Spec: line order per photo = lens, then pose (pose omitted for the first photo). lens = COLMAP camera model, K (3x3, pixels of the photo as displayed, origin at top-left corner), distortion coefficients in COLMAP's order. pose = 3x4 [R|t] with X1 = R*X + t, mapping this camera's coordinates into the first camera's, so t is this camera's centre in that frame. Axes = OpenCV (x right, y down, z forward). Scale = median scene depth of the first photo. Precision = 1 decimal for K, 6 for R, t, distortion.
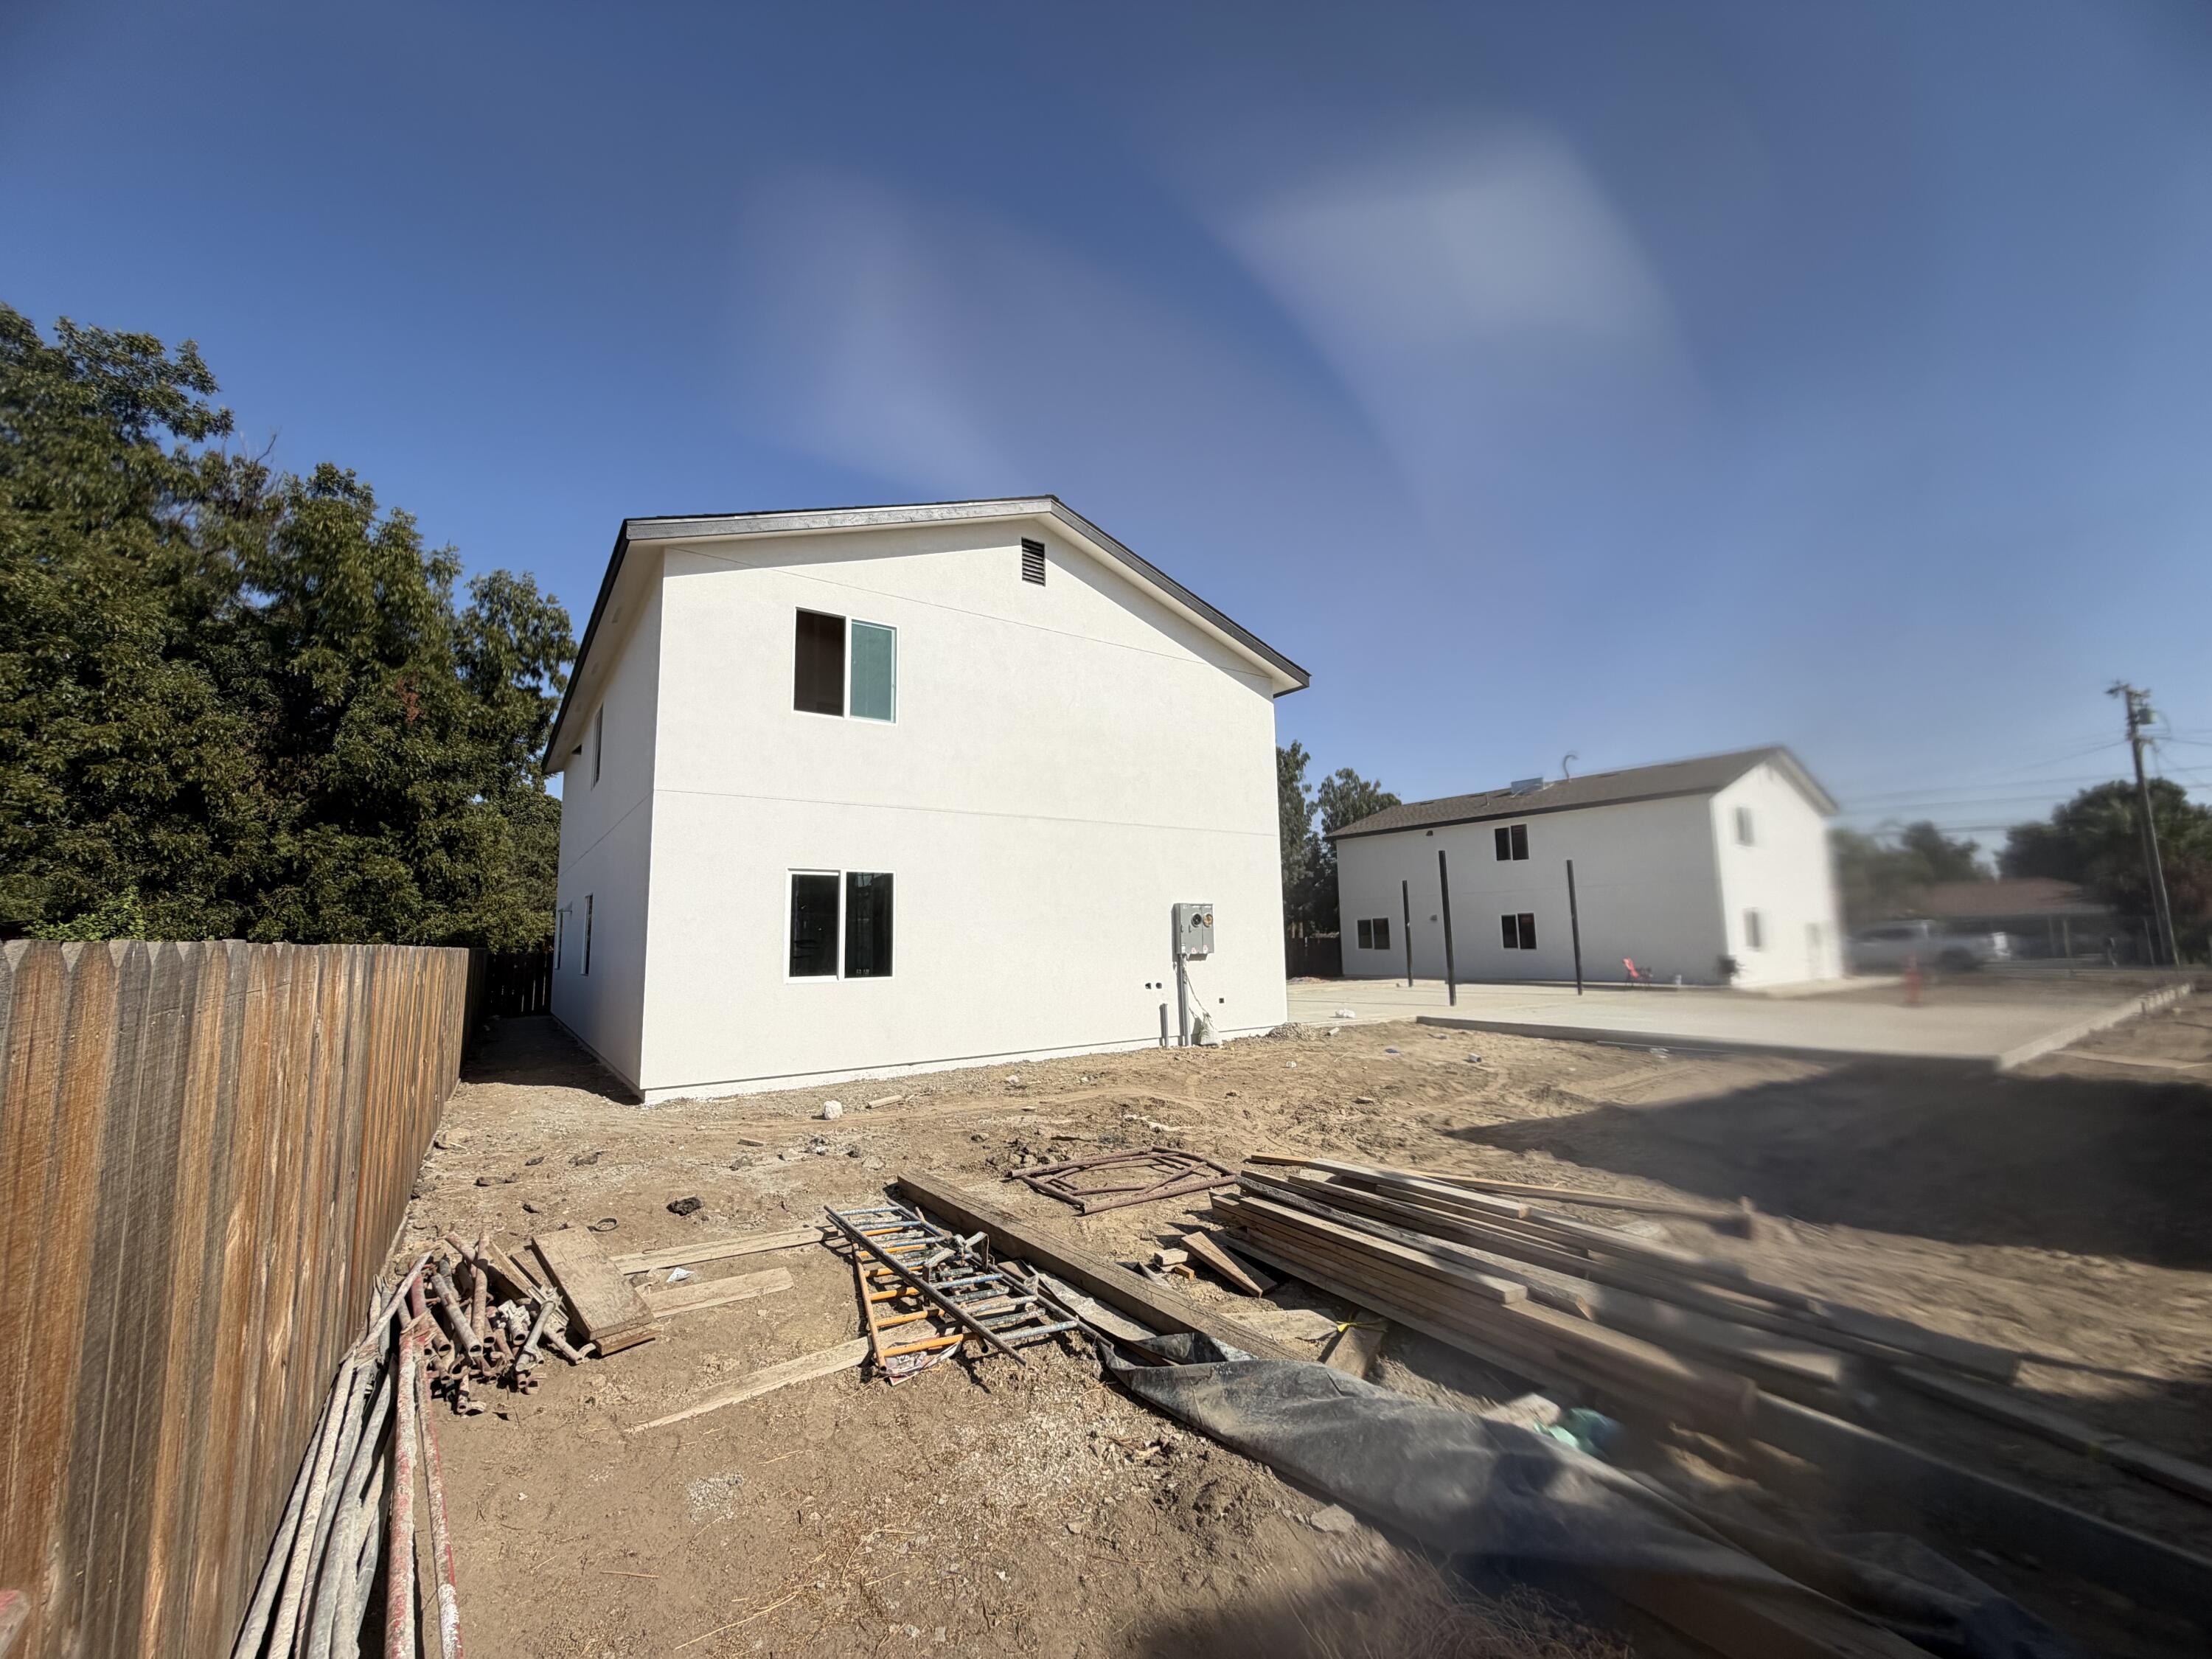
lens RADIAL K [[862.7, 0, 1098.3], [0, 862.7, 833.5], [0, 0, 1]] dist [-0.030792, 0.041422]
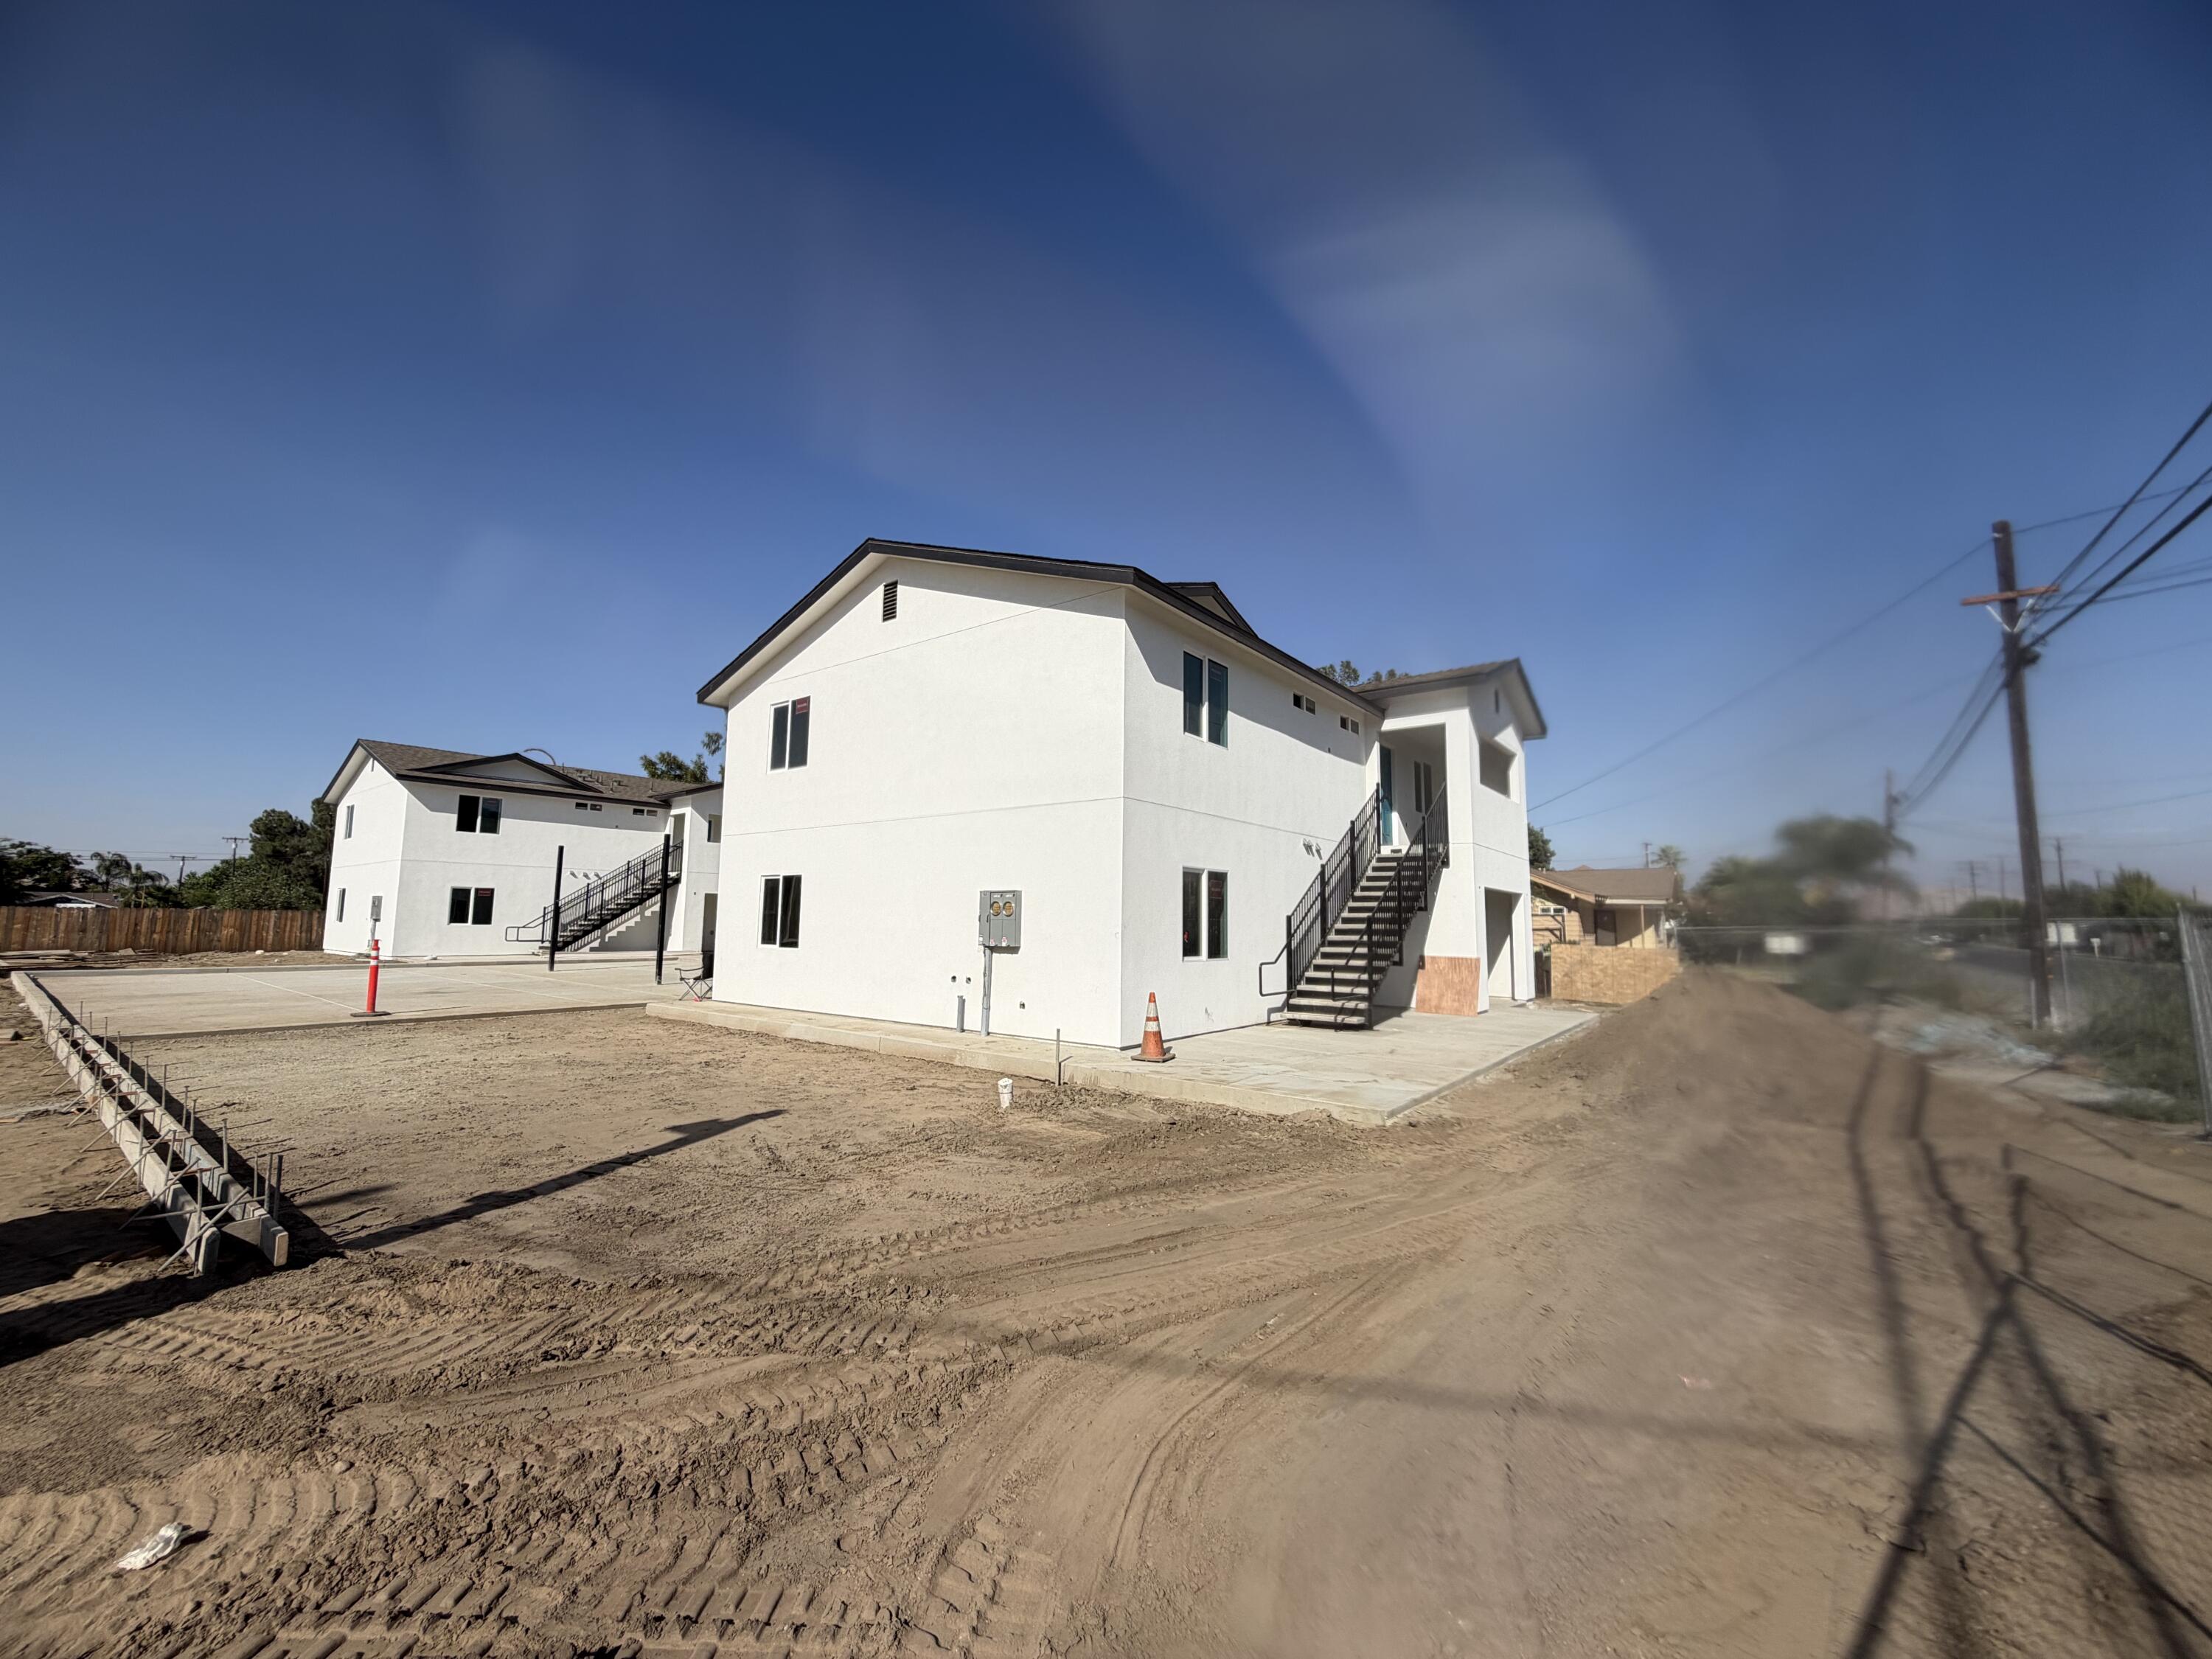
lens RADIAL K [[862.7, 0, 1098.3], [0, 862.7, 833.5], [0, 0, 1]] dist [-0.030792, 0.041422]
pose [[0.298807, -0.073924, -0.951446, 1.282998], [0.100616, 0.993879, -0.045622, 0.095090], [0.948995, -0.082098, 0.304416, 1.057786]]
